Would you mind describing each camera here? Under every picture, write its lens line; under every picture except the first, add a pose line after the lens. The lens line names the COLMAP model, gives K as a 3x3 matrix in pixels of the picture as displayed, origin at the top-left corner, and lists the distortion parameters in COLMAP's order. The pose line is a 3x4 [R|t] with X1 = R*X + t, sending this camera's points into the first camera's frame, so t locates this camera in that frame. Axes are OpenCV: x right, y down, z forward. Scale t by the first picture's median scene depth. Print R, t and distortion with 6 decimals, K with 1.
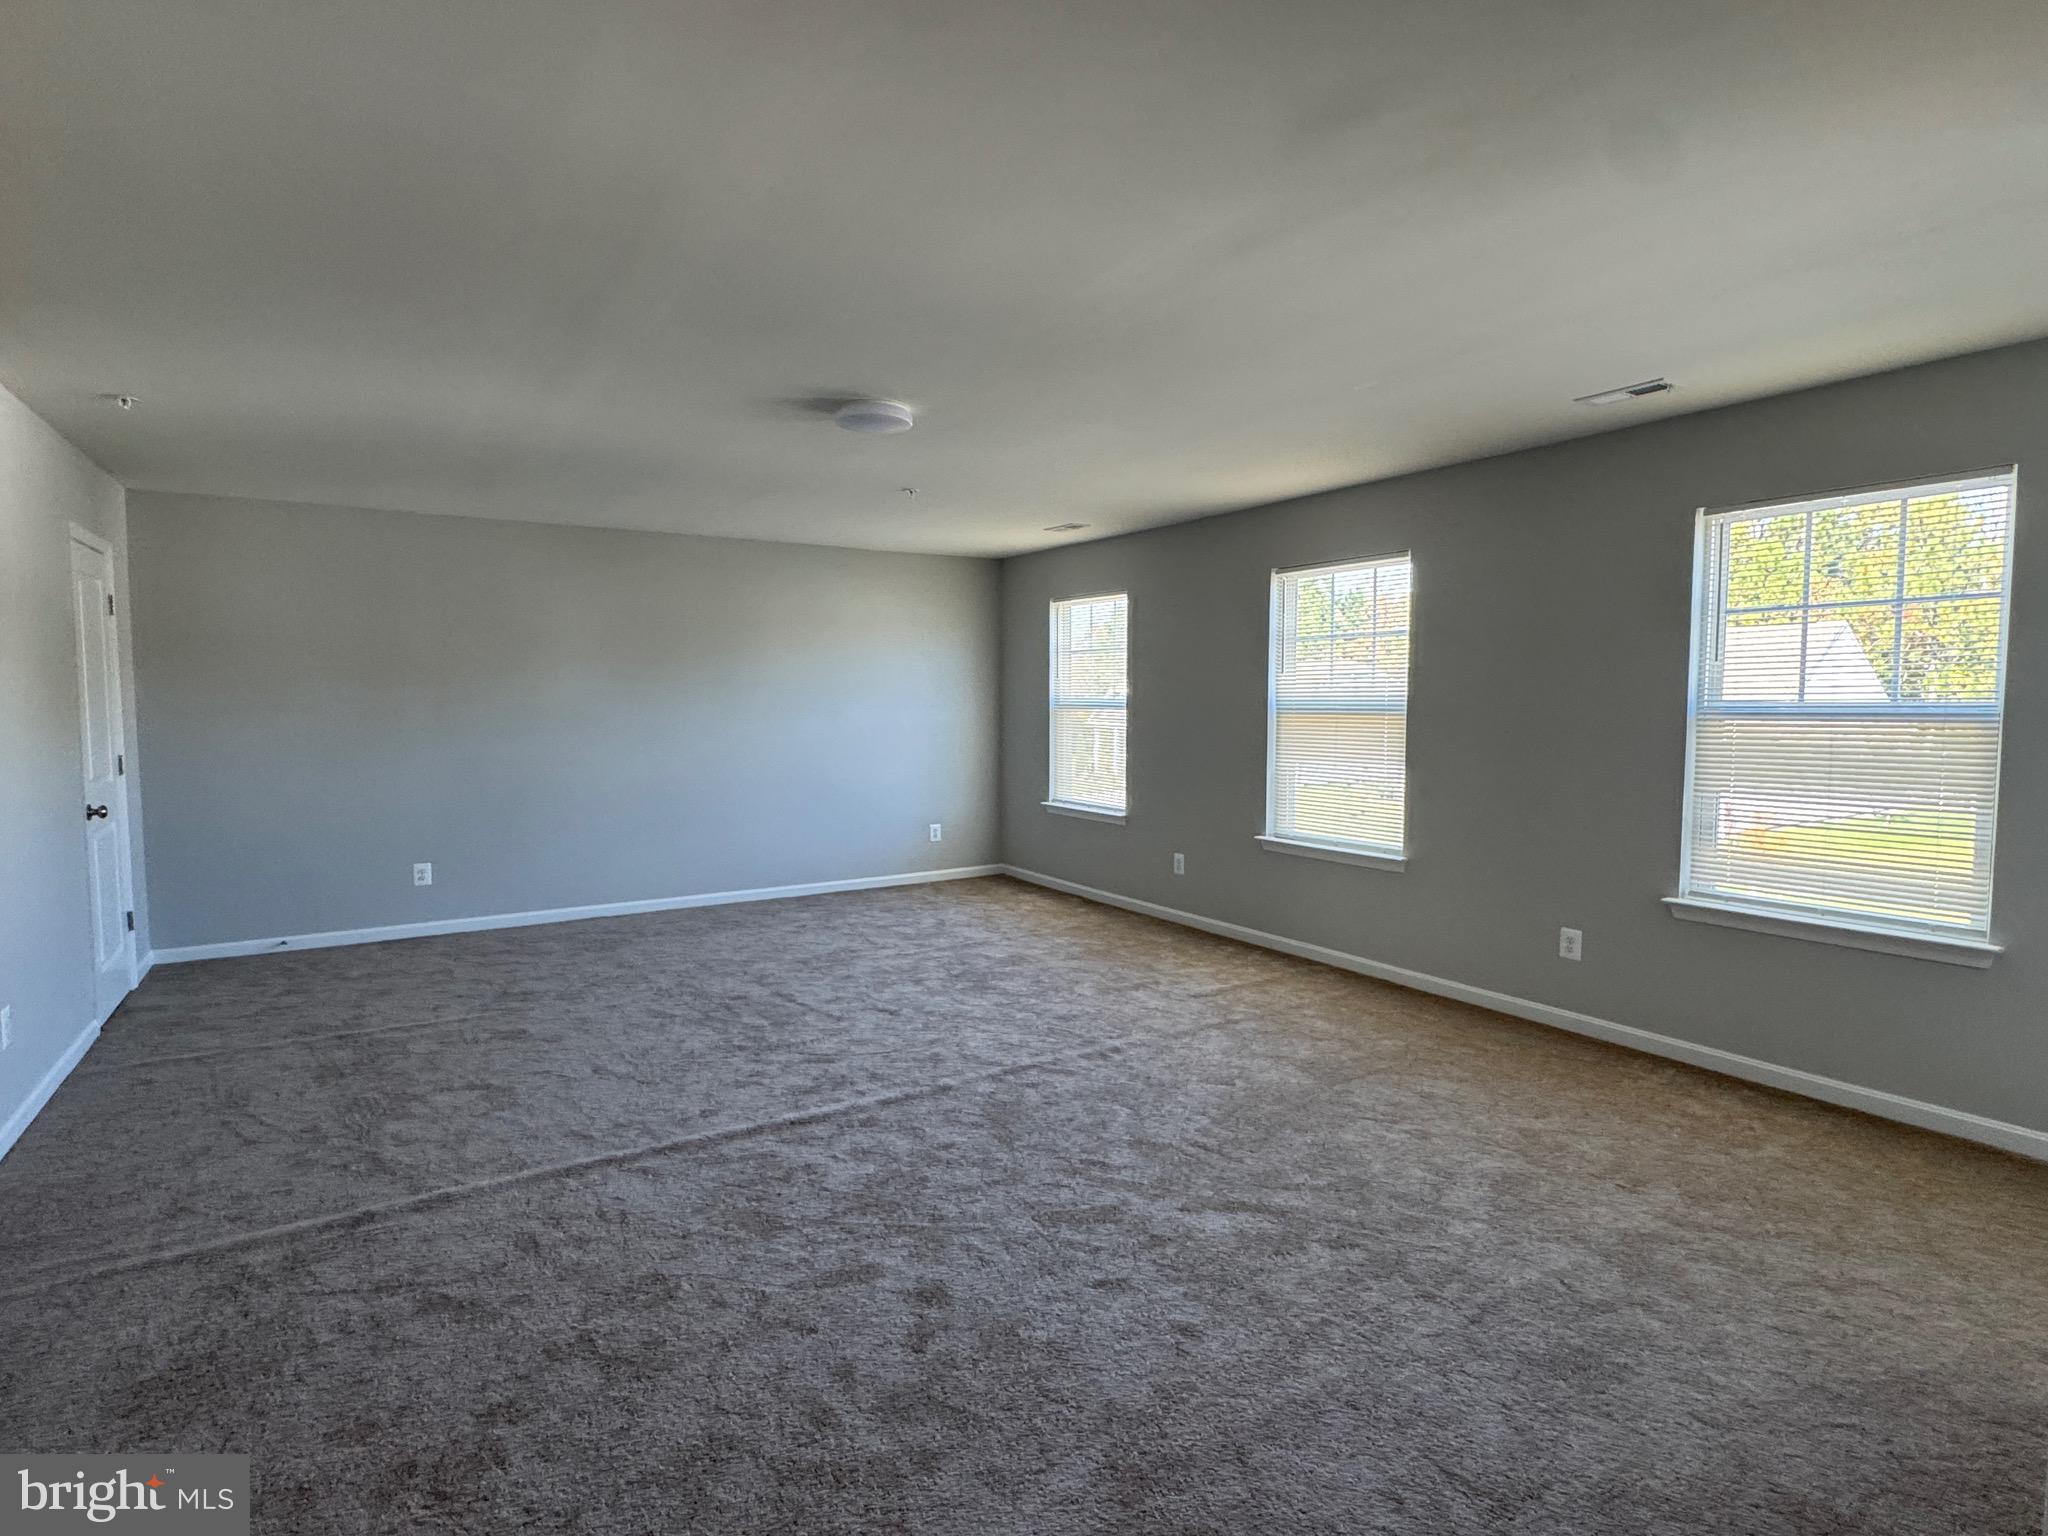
lens RADIAL K [[1035.6, 0, 1024.0], [0, 1035.6, 768.0], [0, 0, 1]] dist [0.000884, 0.000577]
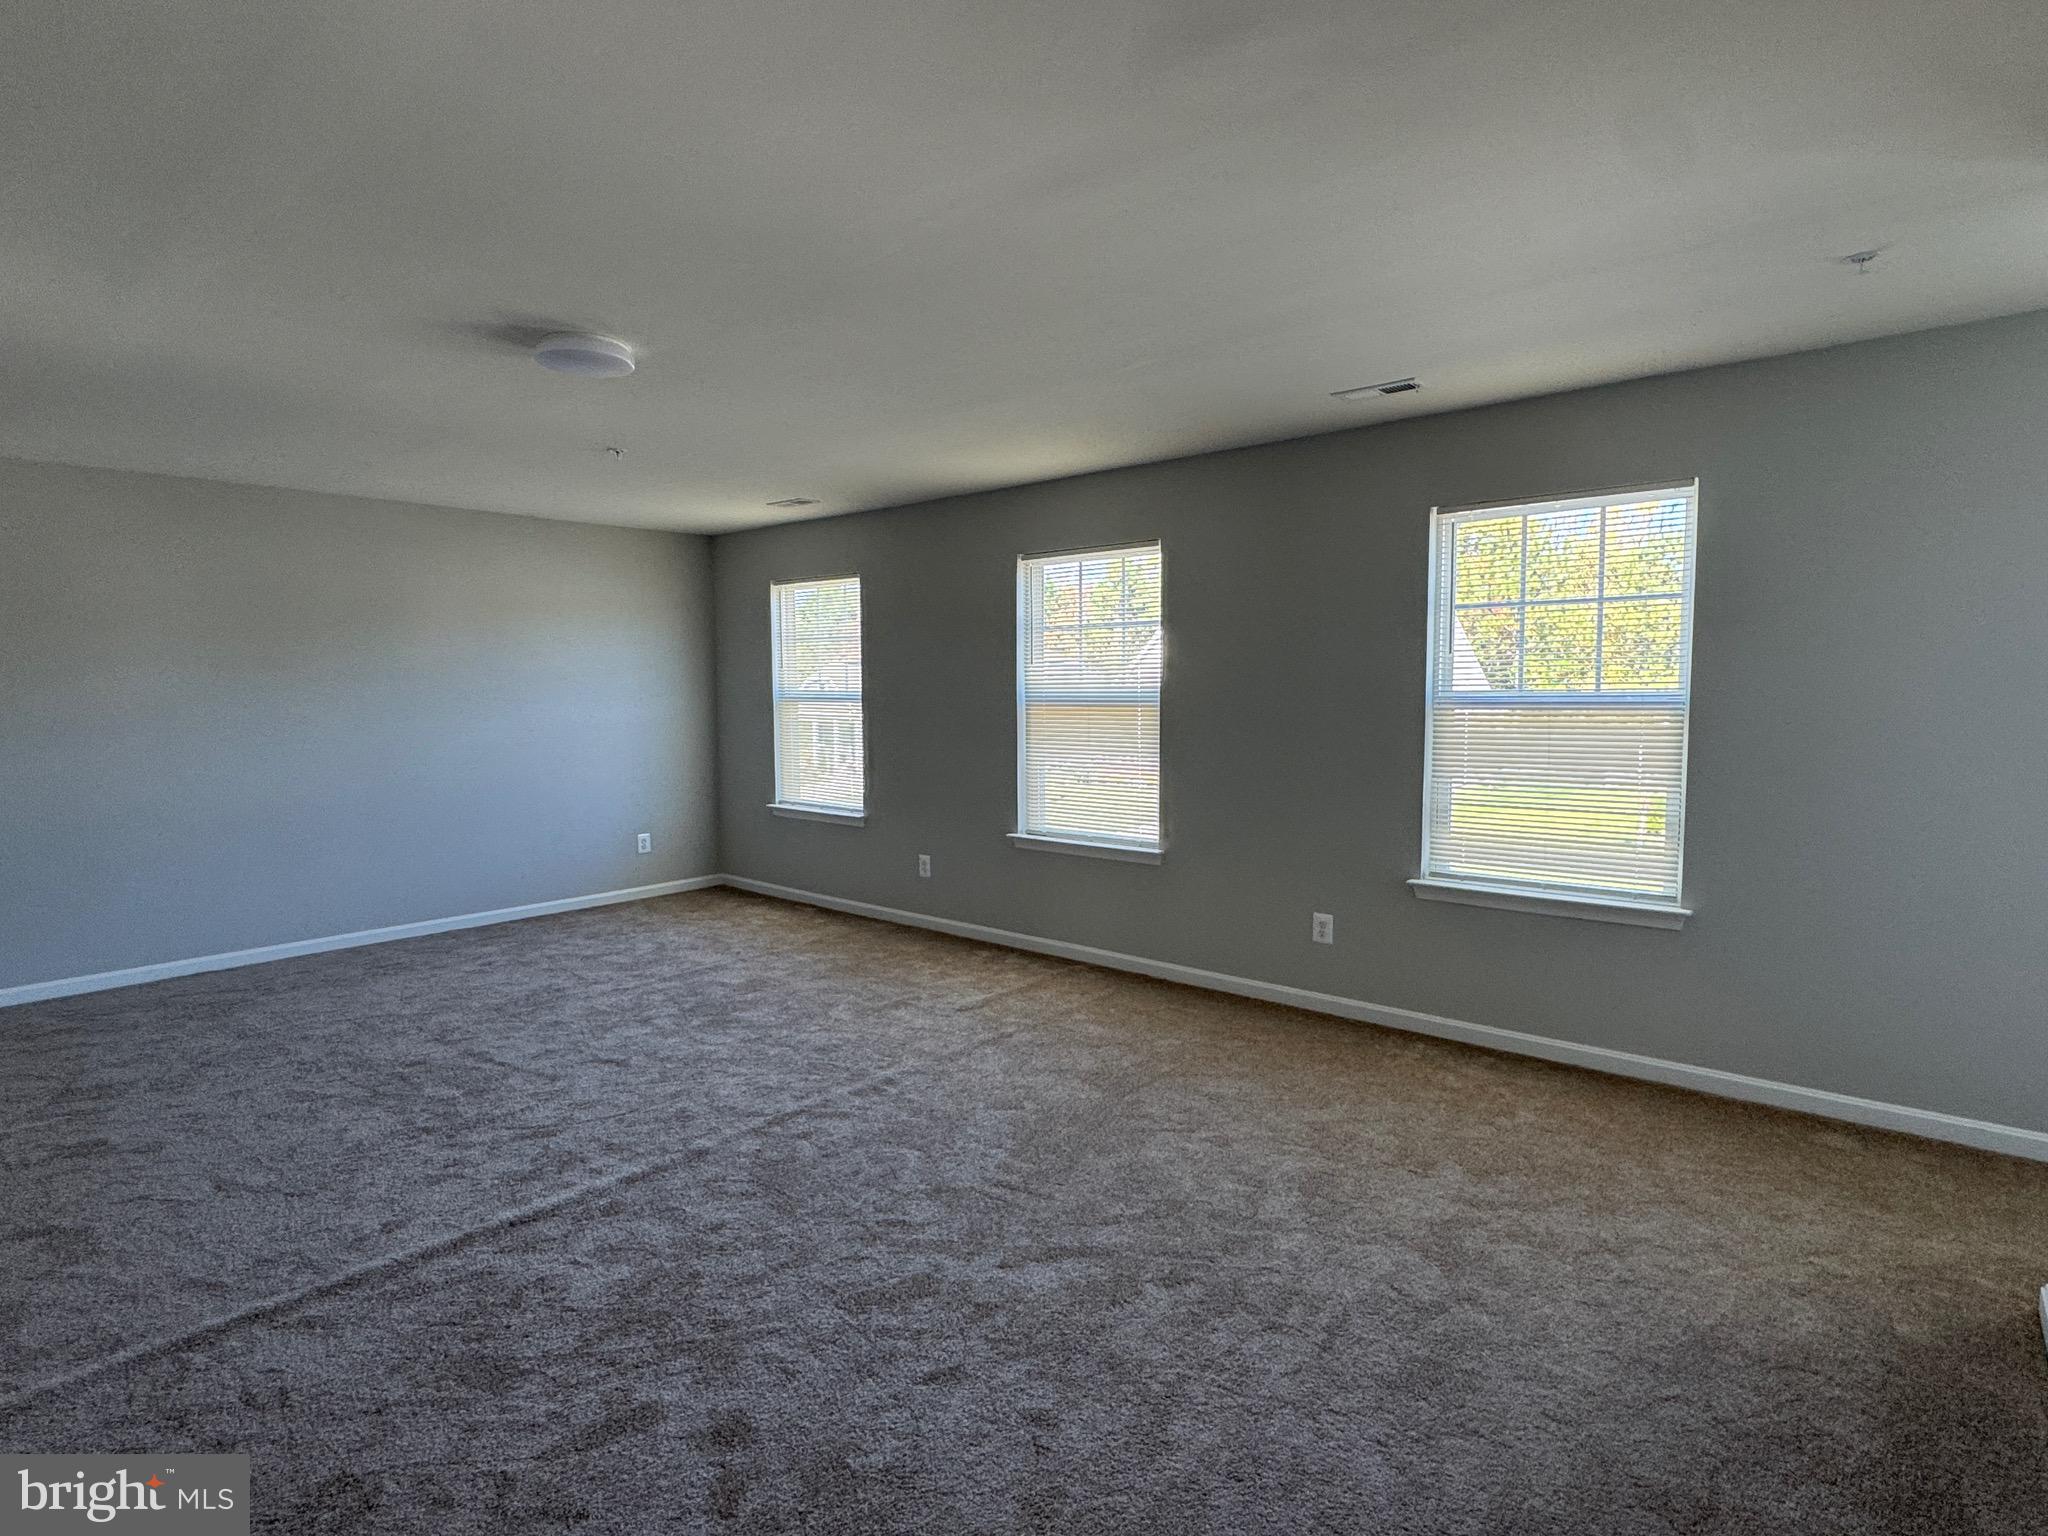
lens RADIAL K [[1053.8, 0, 1017.1], [0, 1053.8, 770.6], [0, 0, 1]] dist [0.000516, 0.000236]
pose [[0.960143, -0.028273, 0.278076, -0.056167], [0.024847, 0.999566, 0.015840, -0.012022], [-0.278404, -0.008299, 0.960428, 0.091668]]
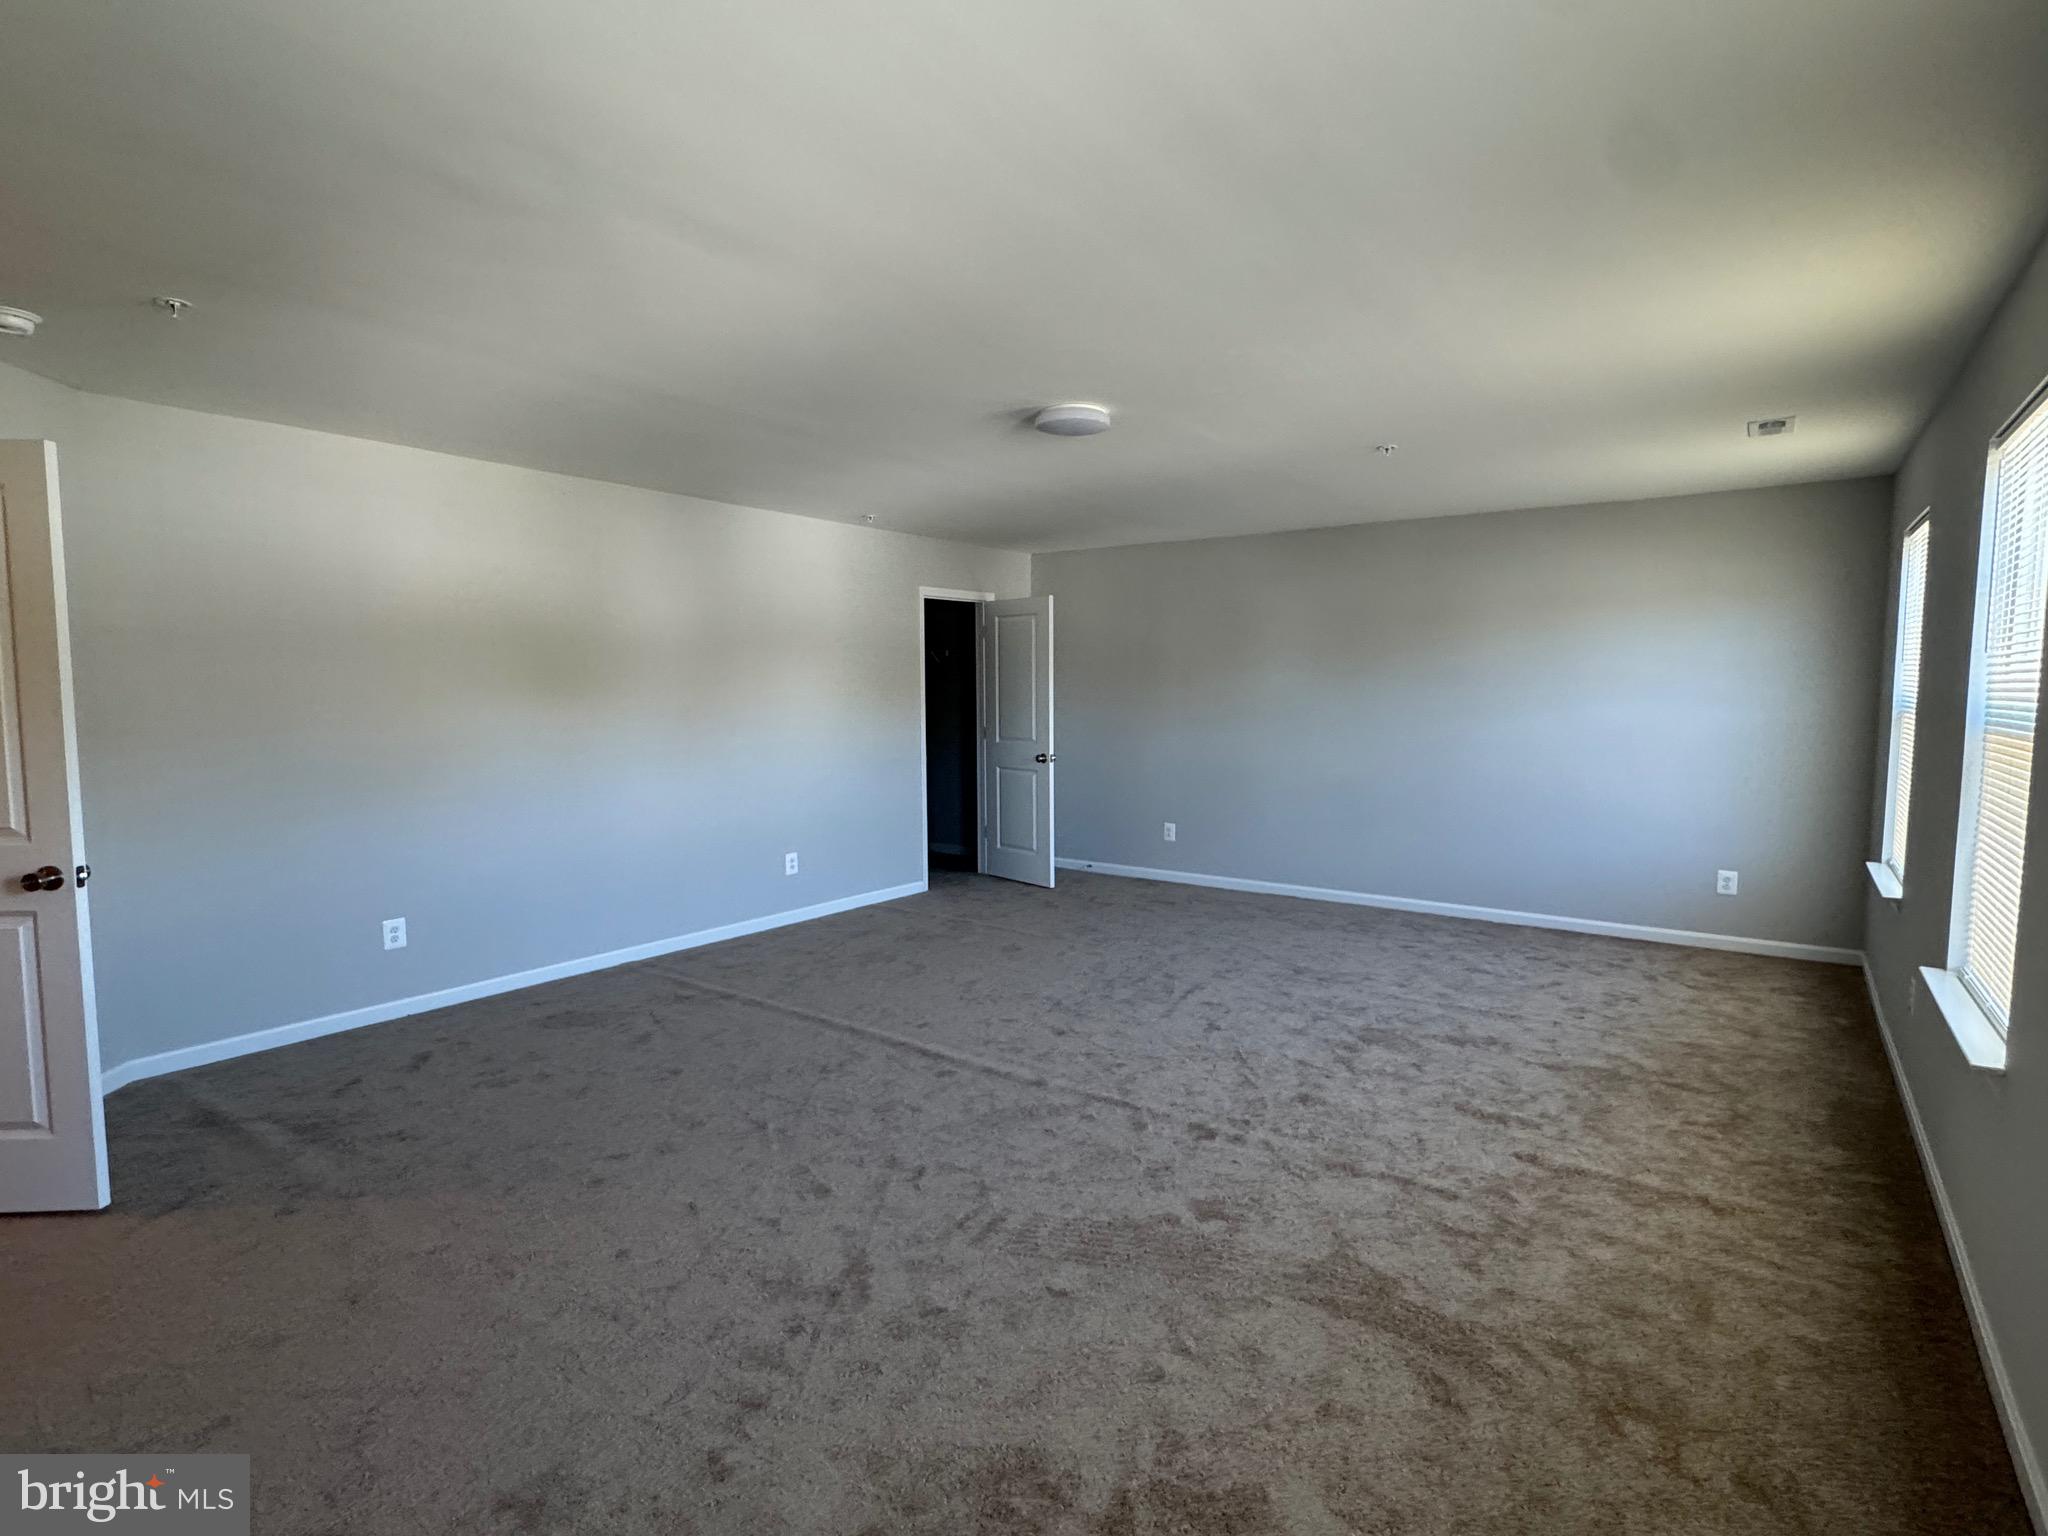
lens RADIAL K [[1035.6, 0, 1024.0], [0, 1035.6, 768.0], [0, 0, 1]] dist [0.000884, 0.000577]
pose [[0.365835, 0.073572, -0.927767, 0.794430], [-0.063846, 0.996506, 0.053847, -0.047473], [0.928487, 0.039536, 0.369254, 0.577587]]
